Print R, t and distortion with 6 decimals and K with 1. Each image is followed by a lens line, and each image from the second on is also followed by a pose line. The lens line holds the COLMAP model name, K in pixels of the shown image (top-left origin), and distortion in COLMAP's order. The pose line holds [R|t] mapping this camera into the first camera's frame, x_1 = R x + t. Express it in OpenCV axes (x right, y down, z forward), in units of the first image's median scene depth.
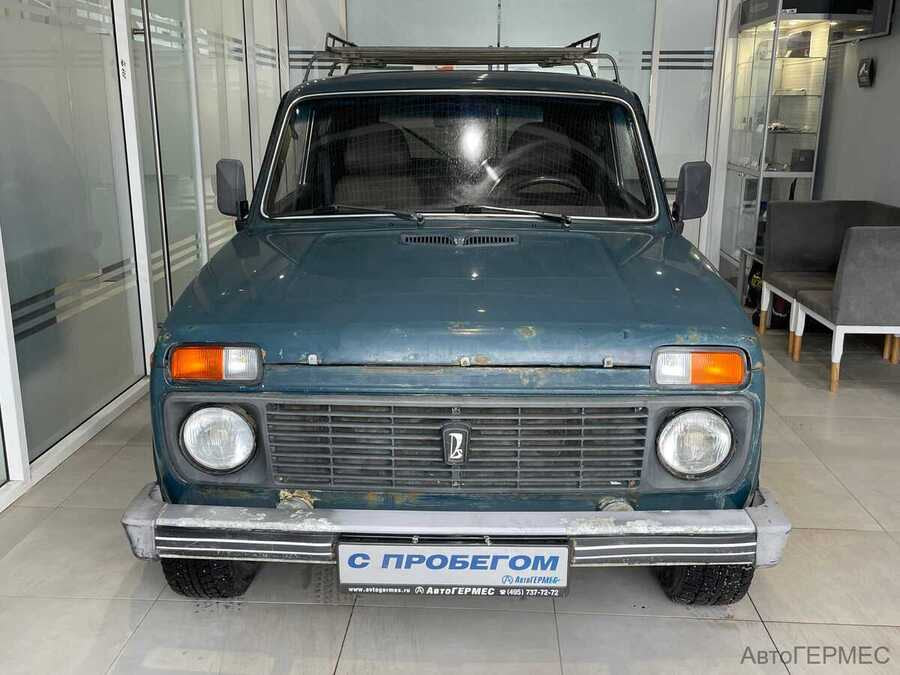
lens RADIAL K [[874.7, 0, 451.9], [0, 874.7, 338.8], [0, 0, 1]] dist [0.045784, 0.000000]
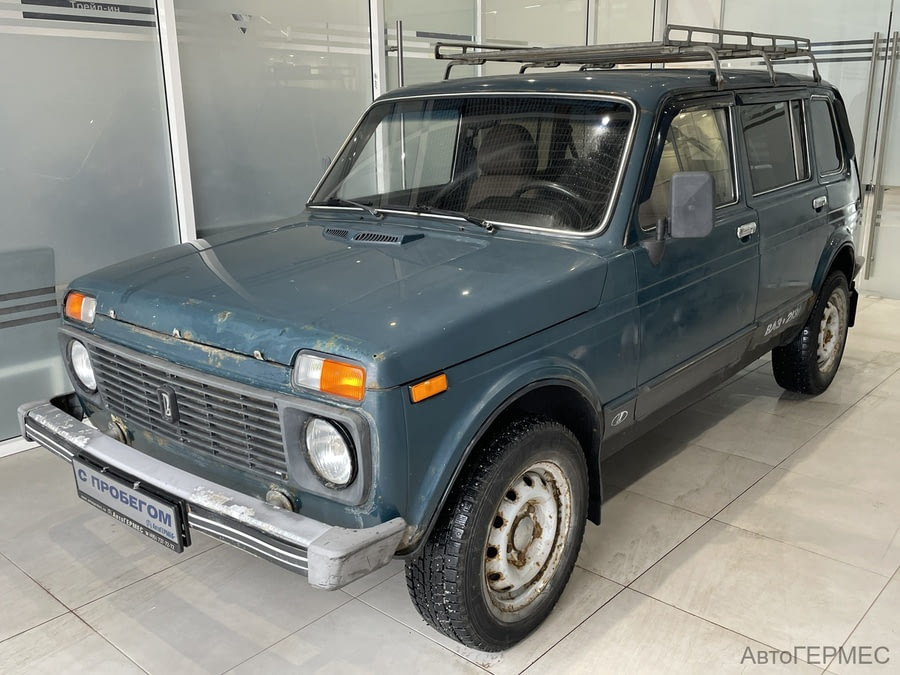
lens RADIAL K [[843.6, 0, 450.5], [0, 843.6, 336.4], [0, 0, 1]] dist [0.069233, 0.000000]
pose [[0.790589, 0.152455, -0.593066, 0.923013], [-0.148417, 0.987340, 0.055961, -0.082877], [0.594089, 0.043779, 0.803207, 0.303197]]
